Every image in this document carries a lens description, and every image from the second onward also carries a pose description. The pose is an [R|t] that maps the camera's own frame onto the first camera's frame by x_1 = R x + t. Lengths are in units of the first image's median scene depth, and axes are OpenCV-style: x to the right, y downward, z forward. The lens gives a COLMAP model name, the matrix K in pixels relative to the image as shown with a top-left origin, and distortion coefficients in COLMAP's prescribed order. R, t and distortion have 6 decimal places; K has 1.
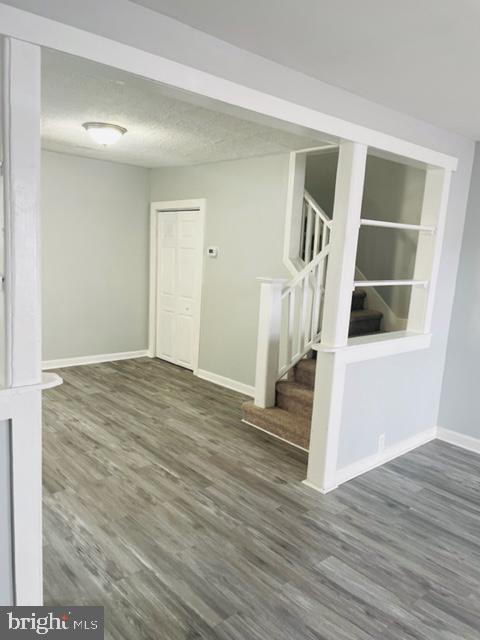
lens RADIAL K [[486.1, 0, 251.6], [0, 486.1, 321.7], [0, 0, 1]] dist [0.082851, -0.113400]
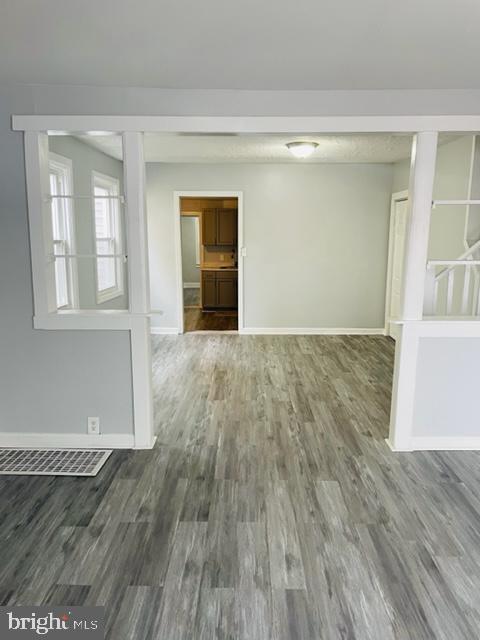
lens RADIAL K [[486.1, 0, 244.3], [0, 486.1, 319.2], [0, 0, 1]] dist [0.082851, -0.113400]
pose [[0.732771, 0.074076, -0.676431, 0.557399], [-0.065322, 0.997124, 0.038432, 0.027130], [0.677333, 0.016024, 0.735502, -0.047572]]
